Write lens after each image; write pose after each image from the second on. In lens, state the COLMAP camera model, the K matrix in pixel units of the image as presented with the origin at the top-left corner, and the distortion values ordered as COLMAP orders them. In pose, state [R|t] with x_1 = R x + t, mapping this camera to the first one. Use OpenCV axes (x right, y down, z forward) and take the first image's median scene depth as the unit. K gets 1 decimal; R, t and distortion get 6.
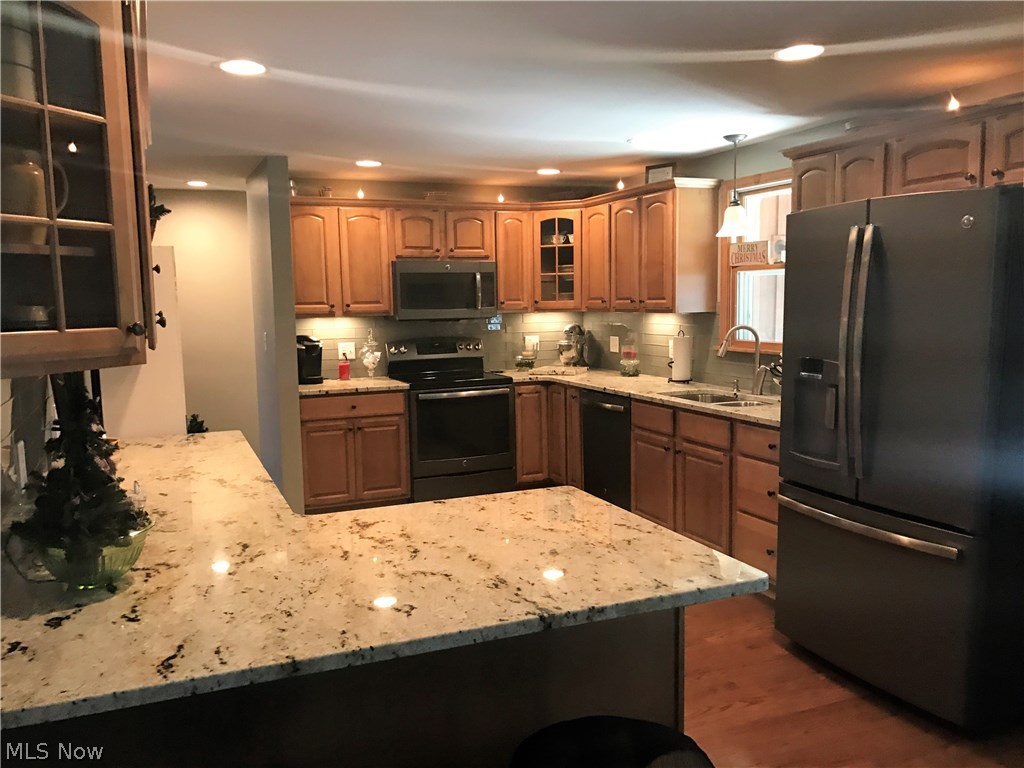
lens RADIAL K [[846.5, 0, 511.6], [0, 846.5, 384.3], [0, 0, 1]] dist [0.027837, -0.038943]
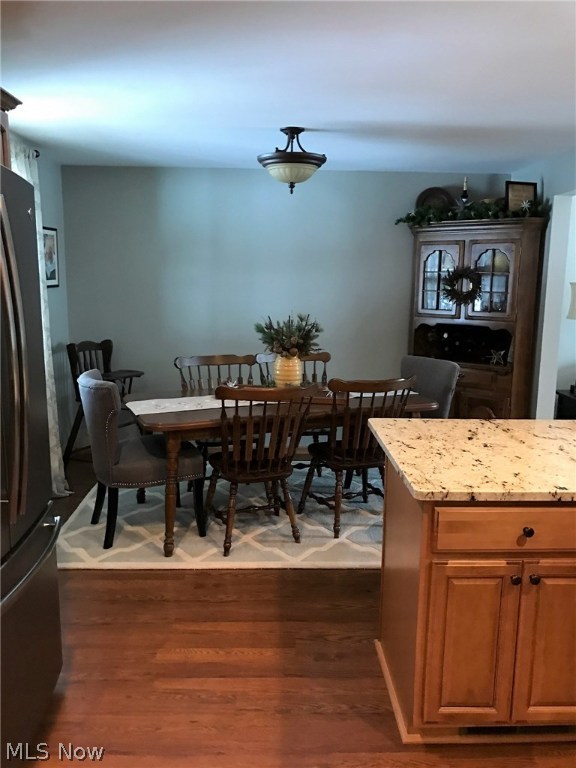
lens RADIAL K [[634.9, 0, 288.5], [0, 634.9, 384.8], [0, 0, 1]] dist [0.027837, -0.038943]
pose [[-0.932423, -0.055943, 0.357012, -0.056029], [0.043403, 0.963456, 0.264328, -0.242003], [-0.358752, 0.261960, -0.895920, 2.164258]]
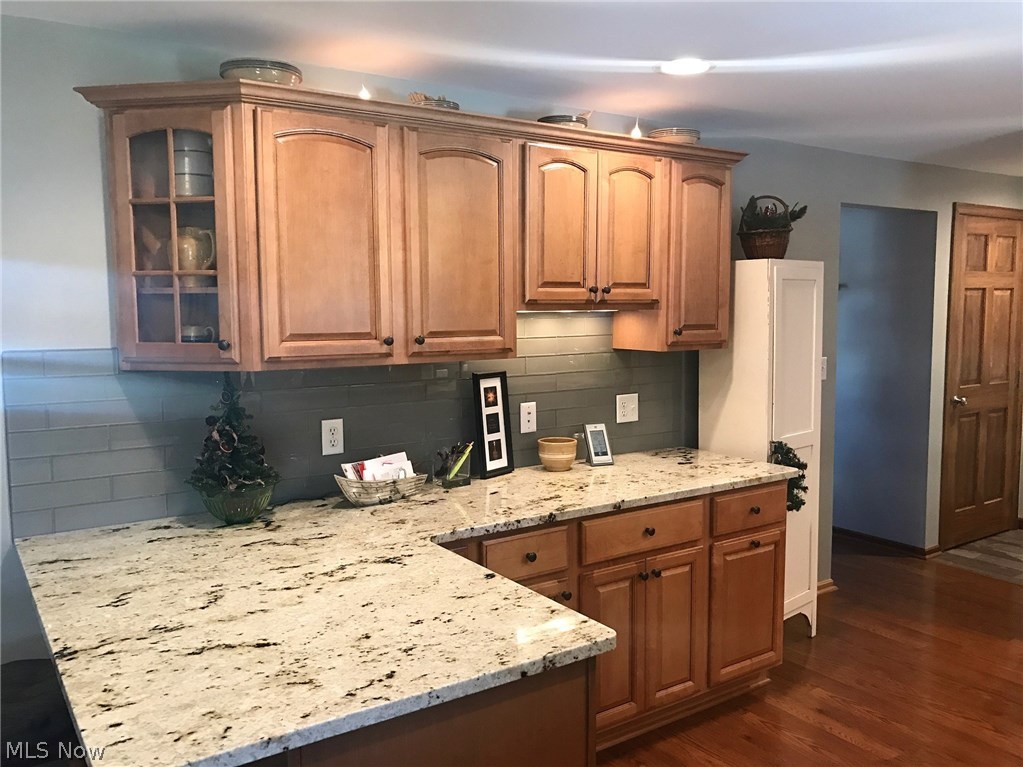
lens RADIAL K [[845.7, 0, 513.1], [0, 845.7, 383.3], [0, 0, 1]] dist [0.027837, -0.038943]
pose [[0.206664, 0.108535, -0.972373, 0.855327], [-0.106631, 0.990407, 0.087885, -0.148559], [0.972584, 0.085523, 0.216255, 1.008980]]
